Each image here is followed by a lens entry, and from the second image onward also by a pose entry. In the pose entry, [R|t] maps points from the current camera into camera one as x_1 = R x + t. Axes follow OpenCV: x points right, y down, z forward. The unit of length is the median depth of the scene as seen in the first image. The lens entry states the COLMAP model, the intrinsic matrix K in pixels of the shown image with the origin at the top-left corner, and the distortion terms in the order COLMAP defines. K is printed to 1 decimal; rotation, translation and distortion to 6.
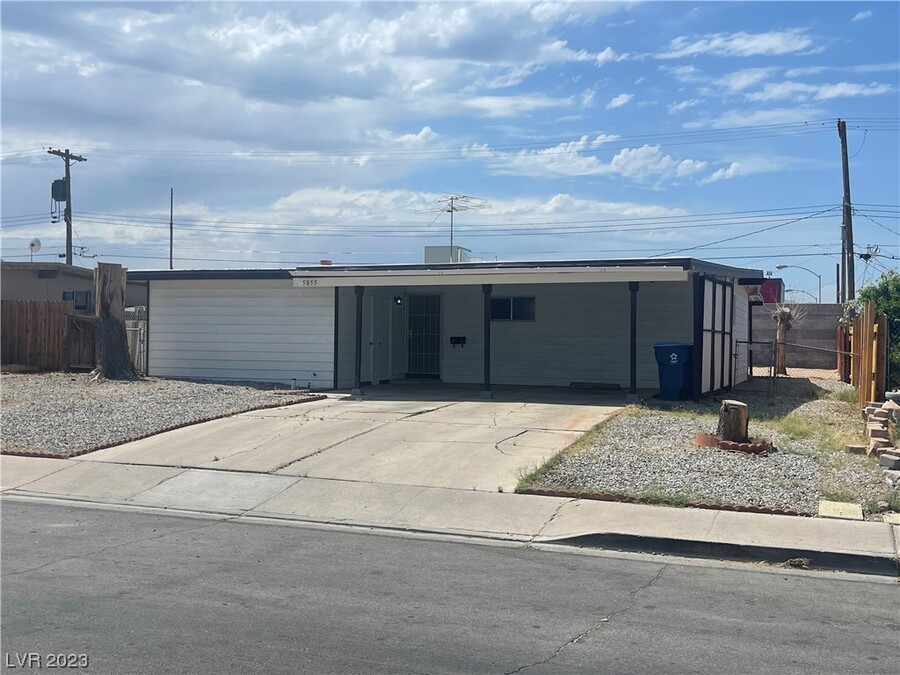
lens RADIAL K [[1017.7, 0, 449.5], [0, 1017.7, 336.4], [0, 0, 1]] dist [0.009781, 0.000000]
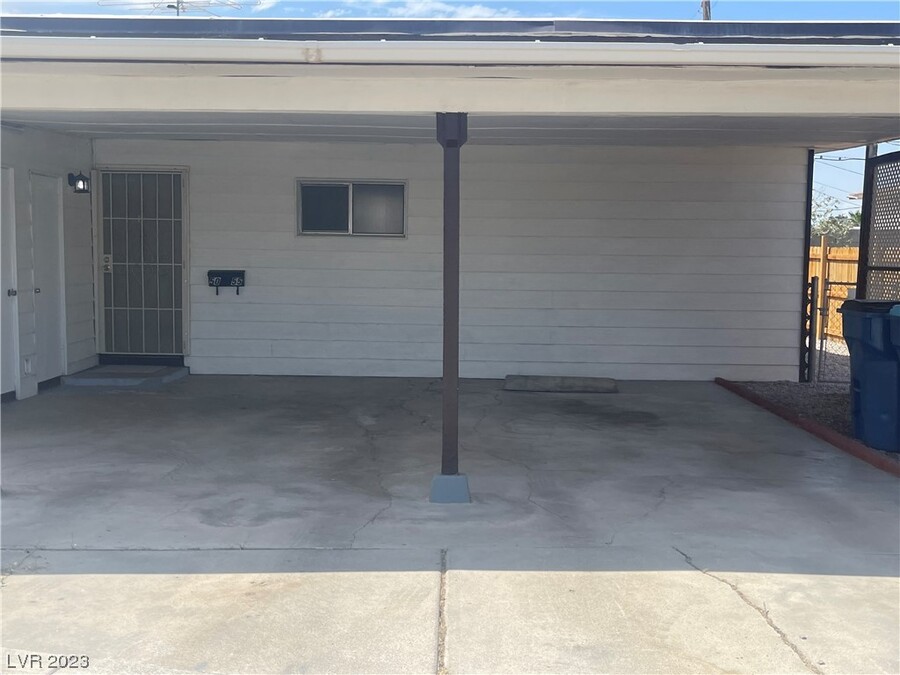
lens RADIAL K [[1017.7, 0, 450.3], [0, 1017.7, 341.3], [0, 0, 1]] dist [0.009781, 0.000000]
pose [[0.942863, -0.025664, 0.332191, -0.047139], [-0.005863, 0.995597, 0.093557, -0.010716], [-0.333130, -0.090159, 0.938561, 0.553112]]
